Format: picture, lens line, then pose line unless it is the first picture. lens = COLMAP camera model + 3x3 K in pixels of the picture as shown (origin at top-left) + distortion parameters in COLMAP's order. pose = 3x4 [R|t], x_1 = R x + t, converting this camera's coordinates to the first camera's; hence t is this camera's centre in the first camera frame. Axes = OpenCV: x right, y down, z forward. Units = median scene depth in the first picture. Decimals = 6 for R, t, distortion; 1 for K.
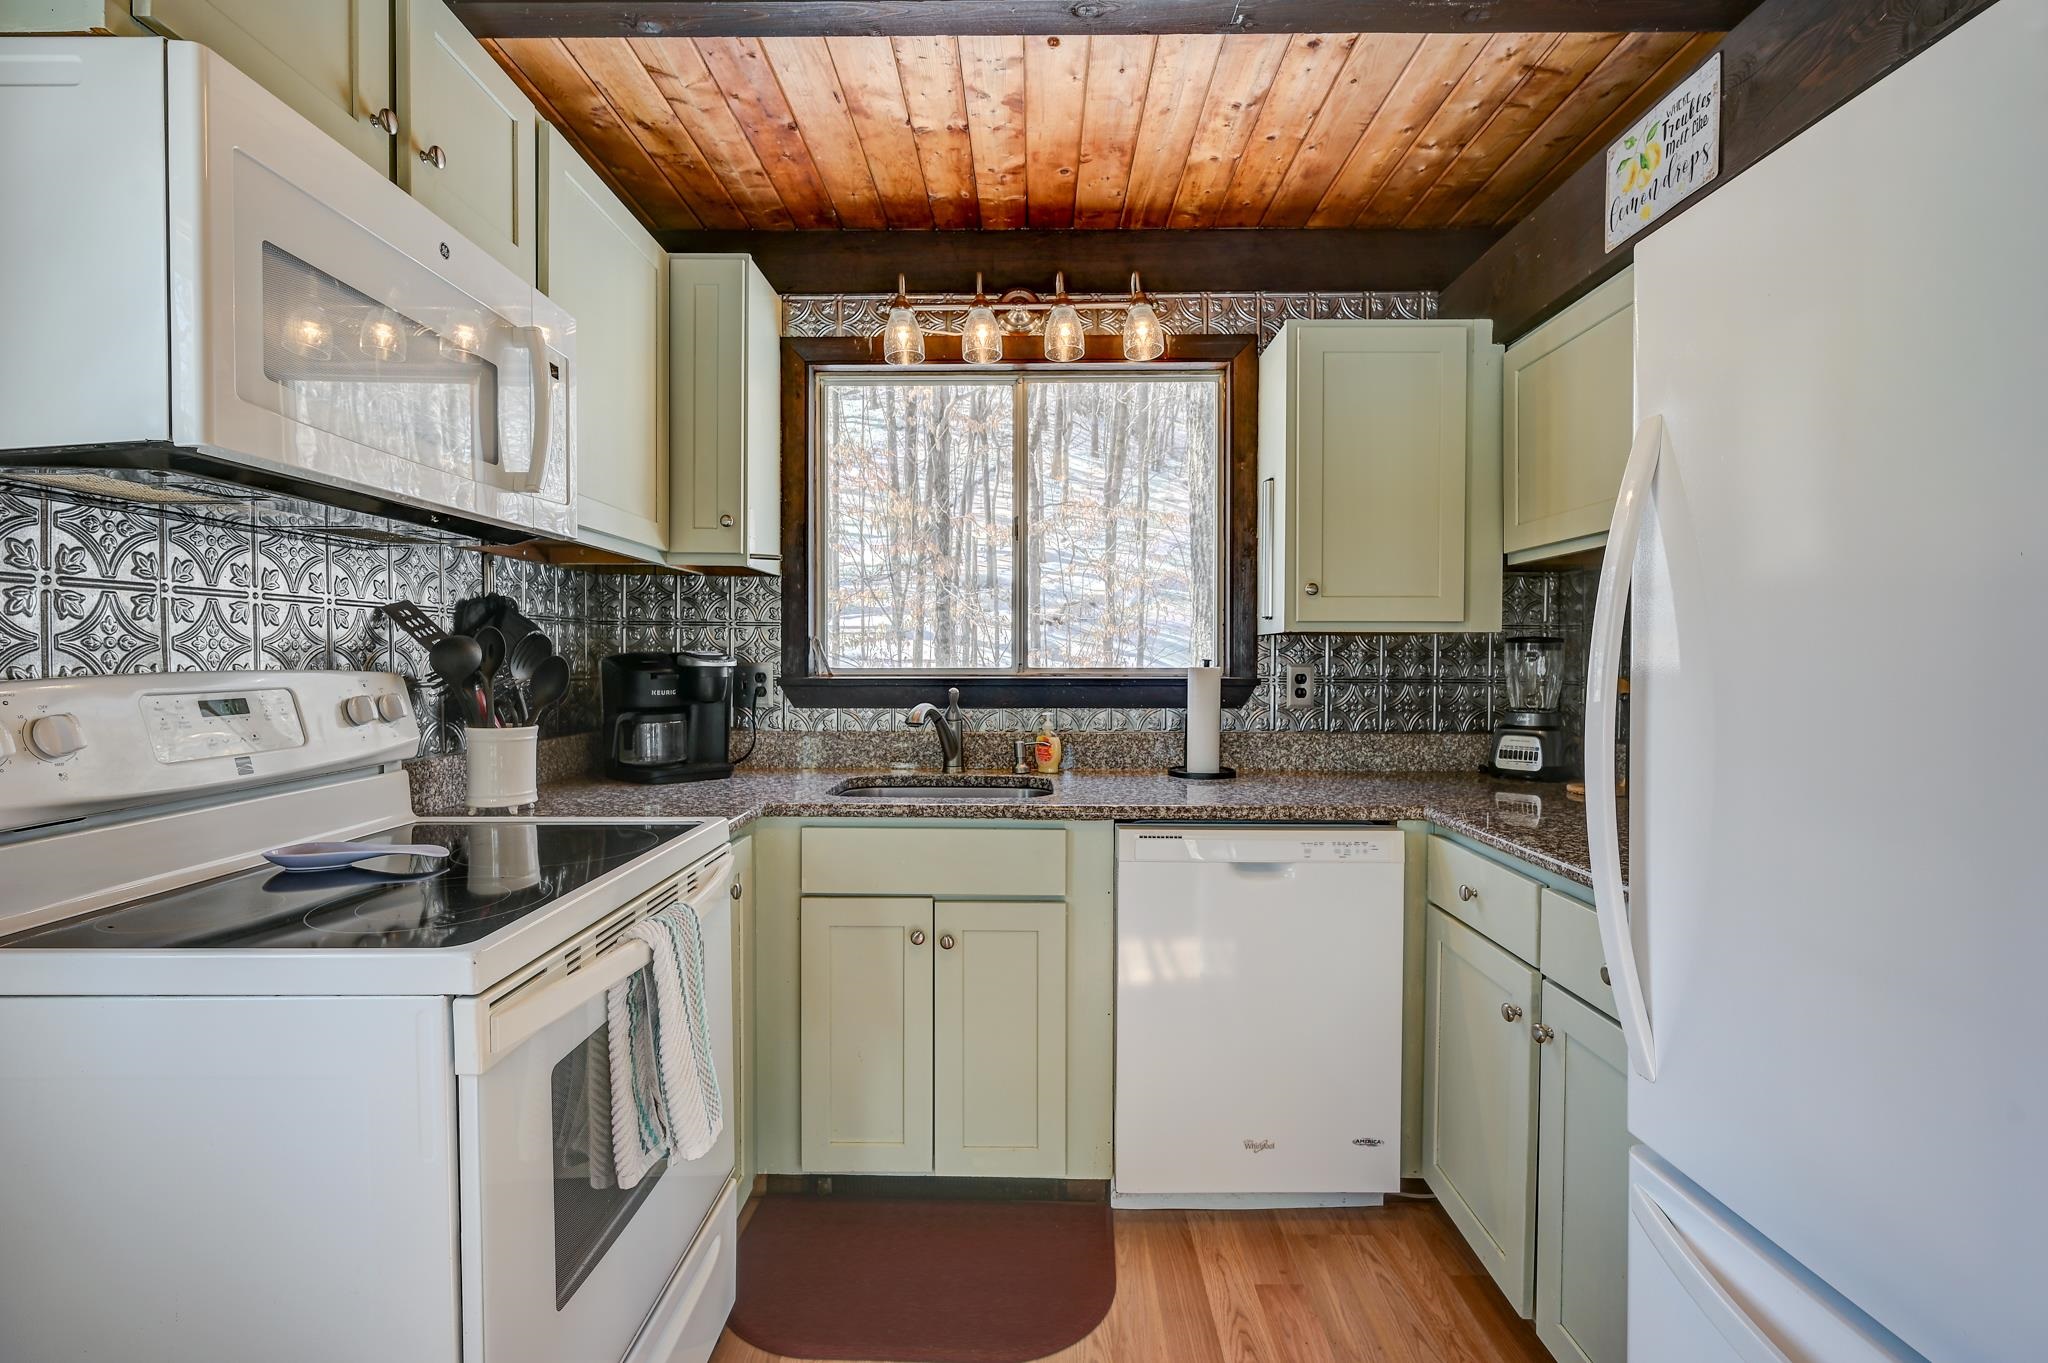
lens RADIAL K [[937.6, 0, 1022.7], [0, 937.6, 673.2], [0, 0, 1]] dist [0.003907, 0.000509]
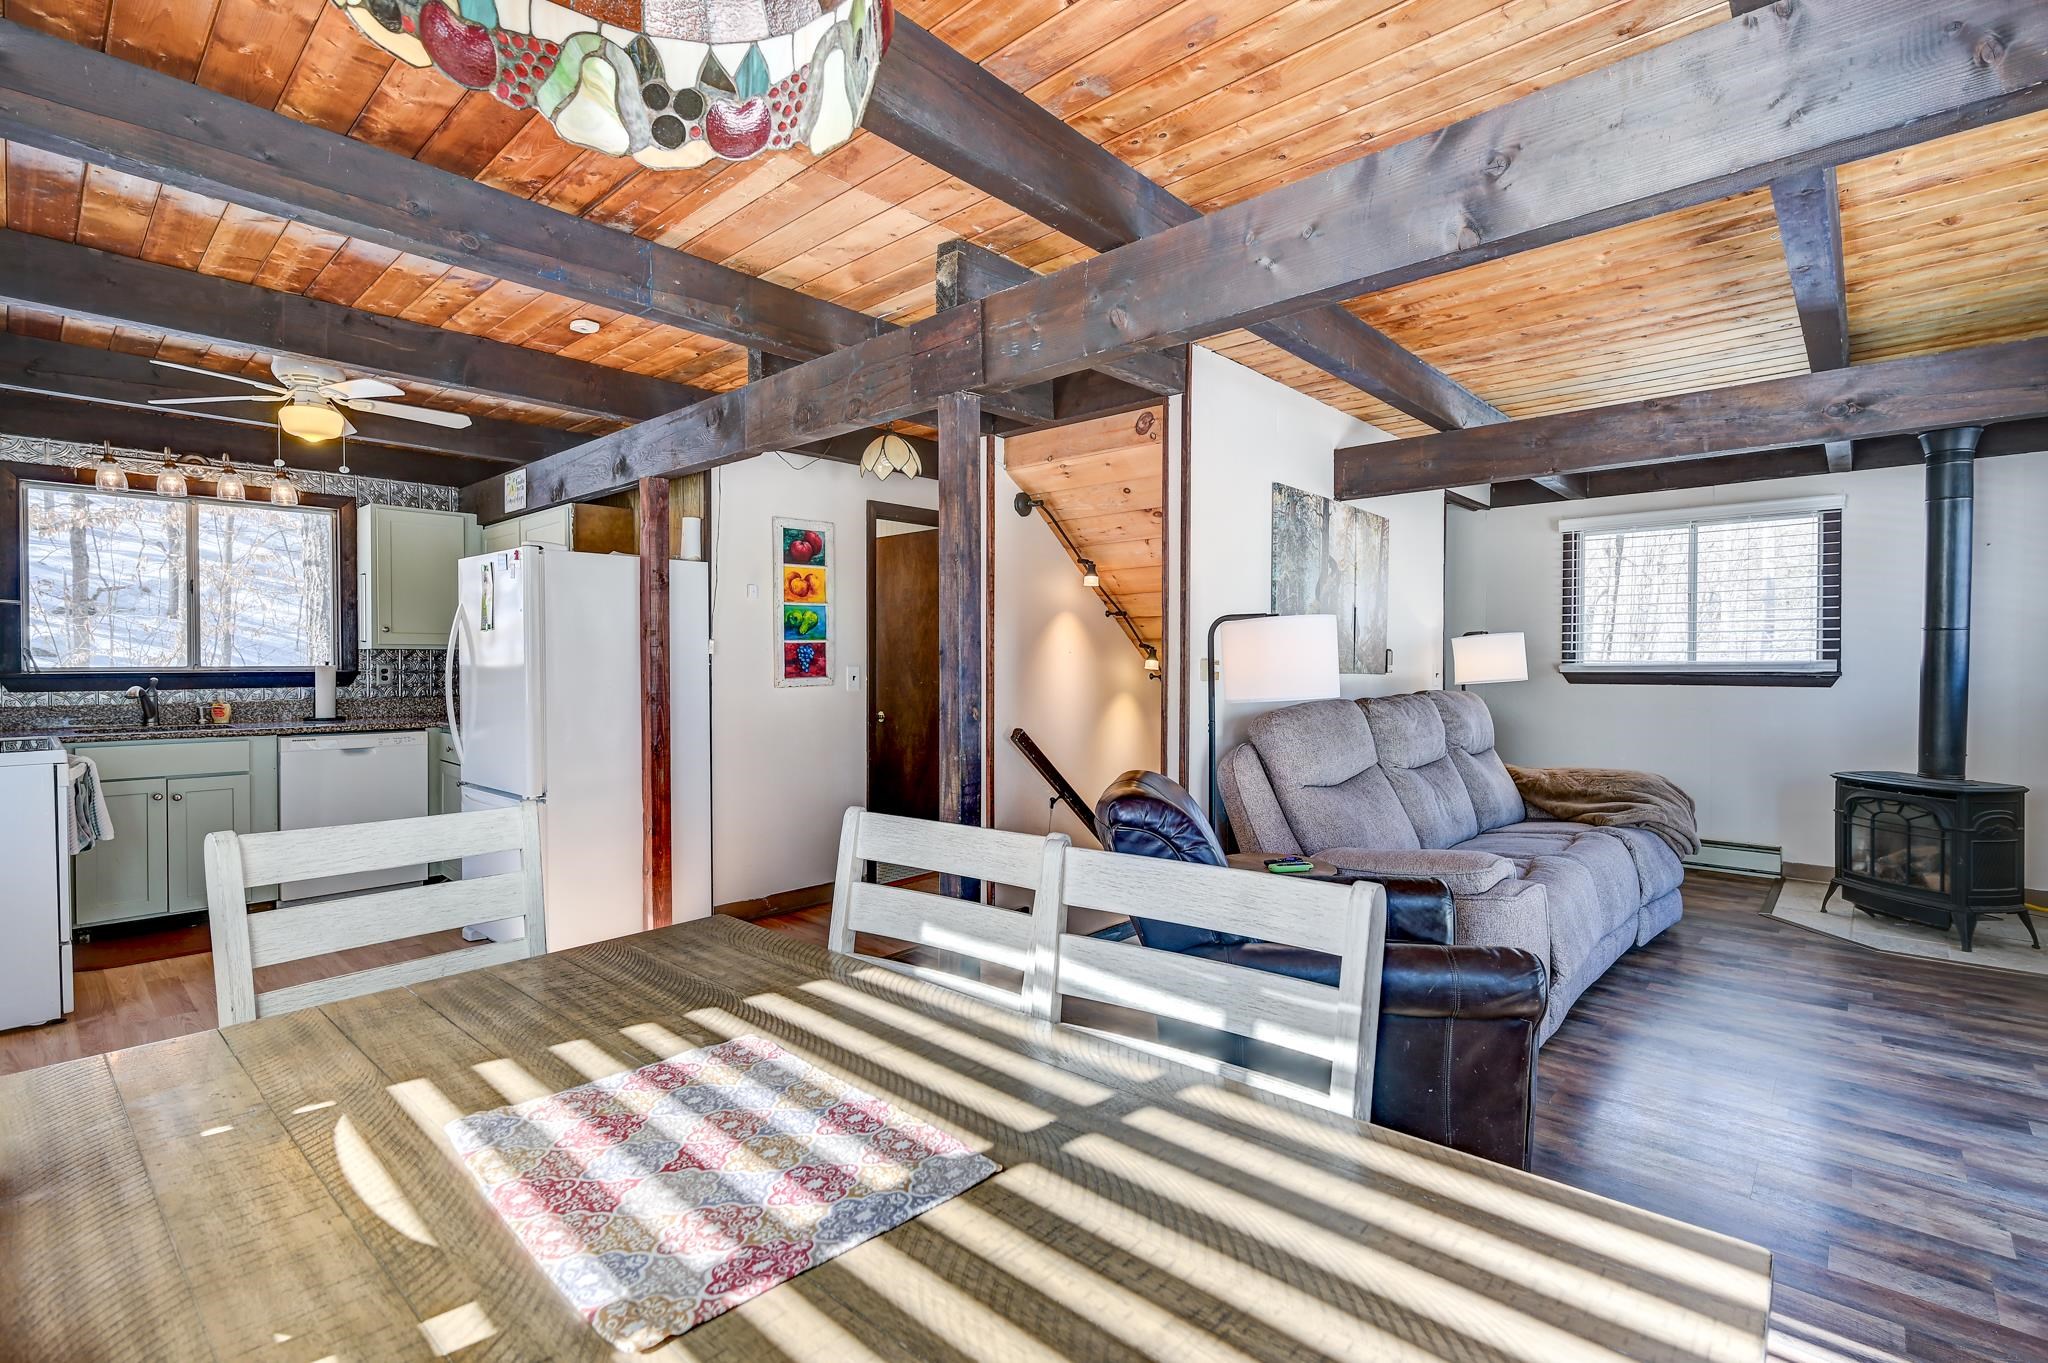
lens RADIAL K [[937.6, 0, 1025.1], [0, 937.6, 675.0], [0, 0, 1]] dist [0.003907, 0.000509]
pose [[0.665903, -0.010965, 0.745957, -0.307029], [0.010828, 0.999929, 0.005032, 0.019938], [-0.745959, 0.004726, 0.665975, -1.440101]]
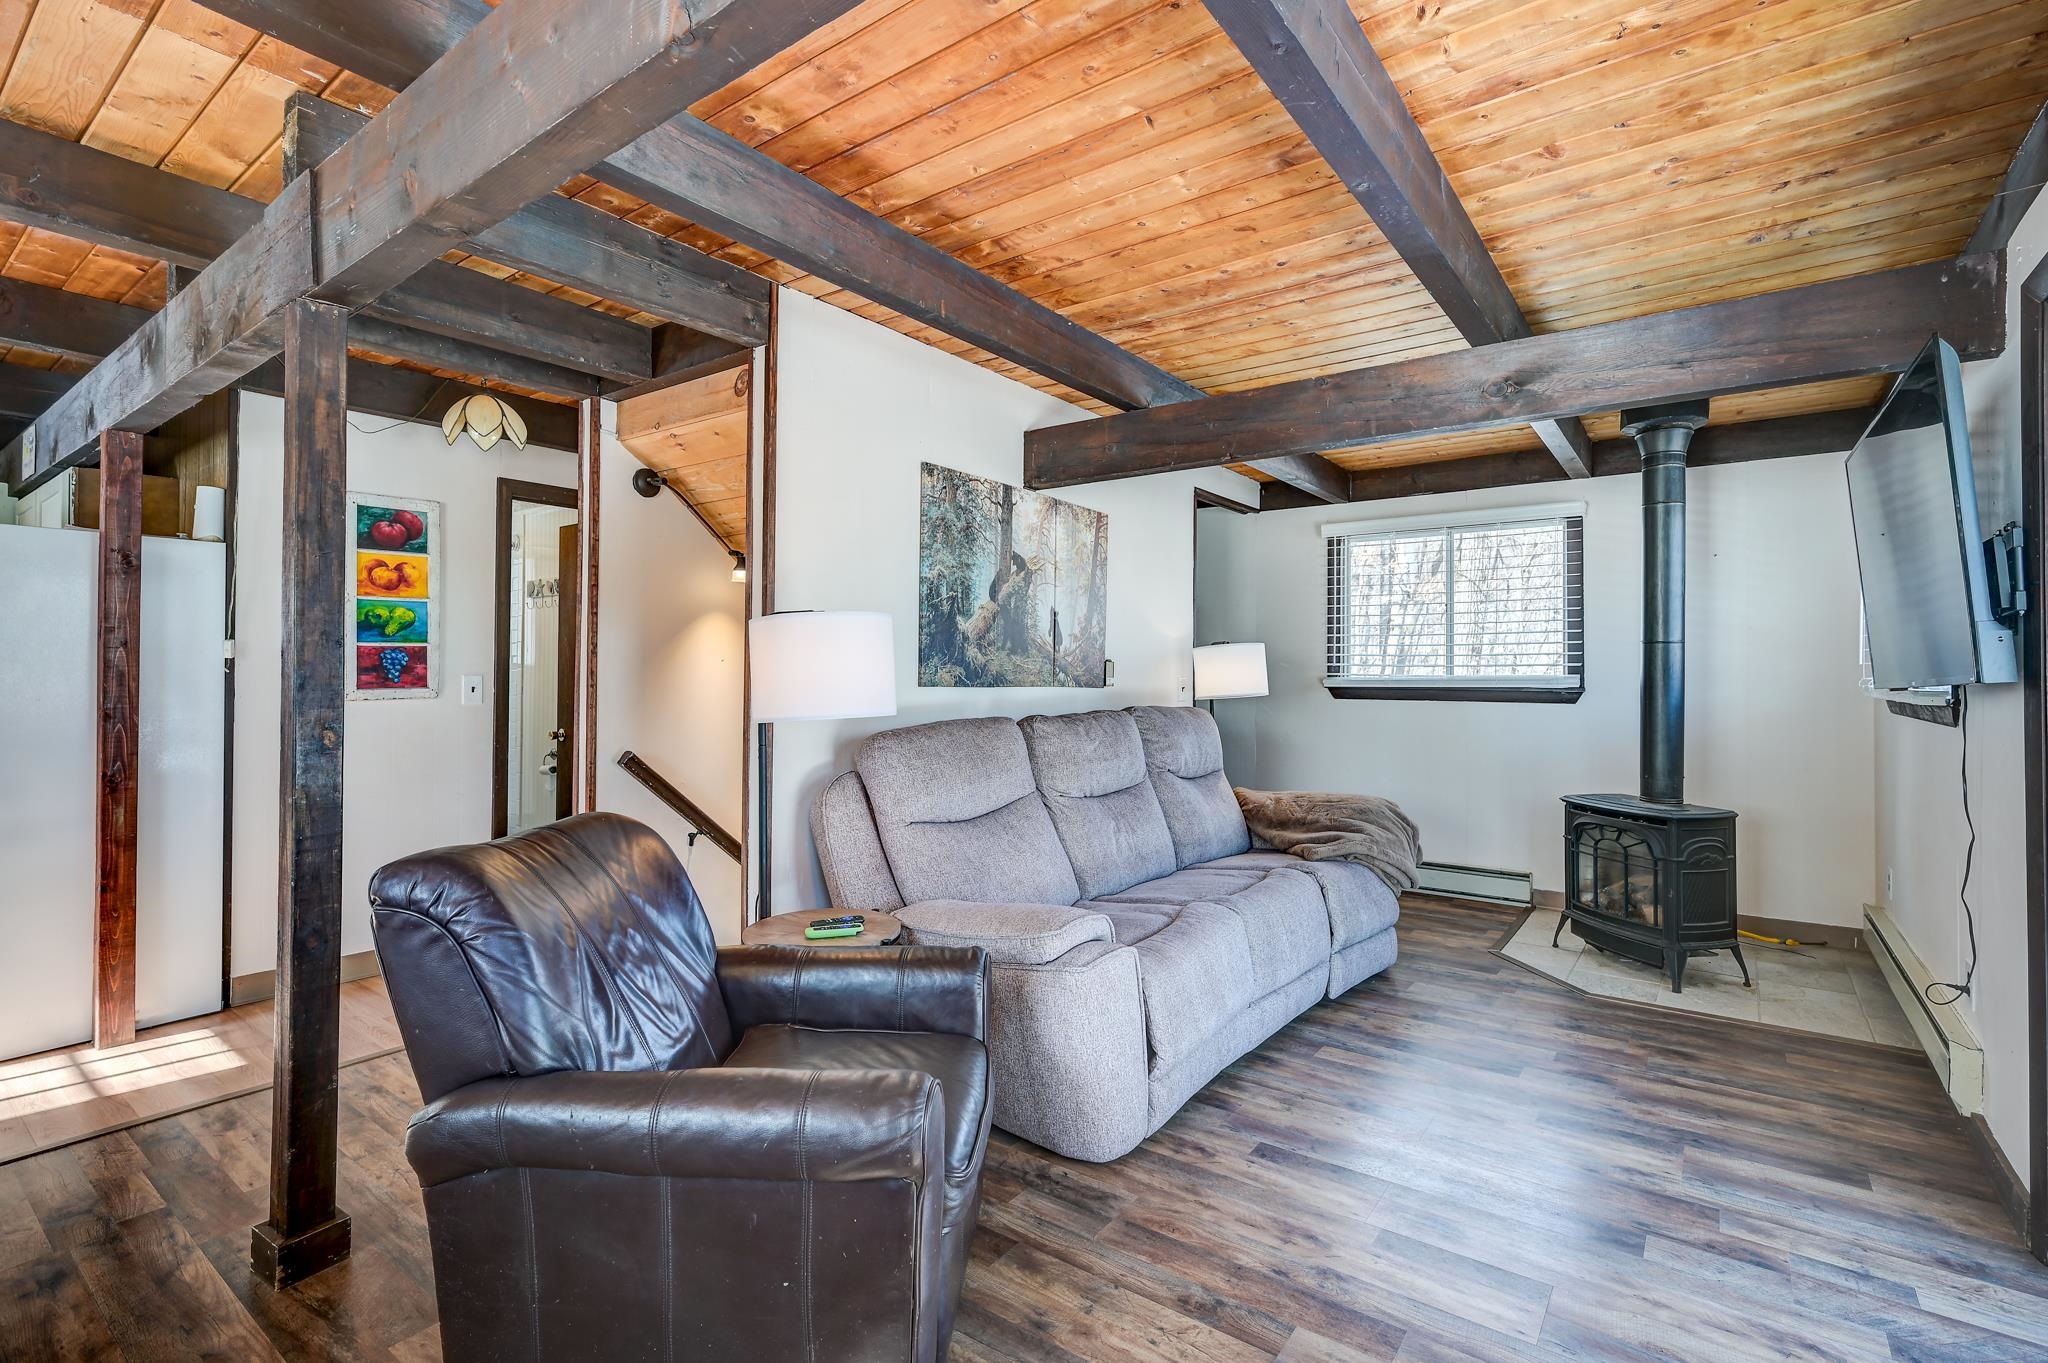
lens RADIAL K [[937.6, 0, 1039.7], [0, 937.6, 664.7], [0, 0, 1]] dist [0.003907, 0.000509]
pose [[0.585286, 0.011473, 0.810746, 0.182941], [0.005369, 0.999823, -0.018024, 0.024588], [-0.810809, 0.014902, 0.585121, -1.630618]]
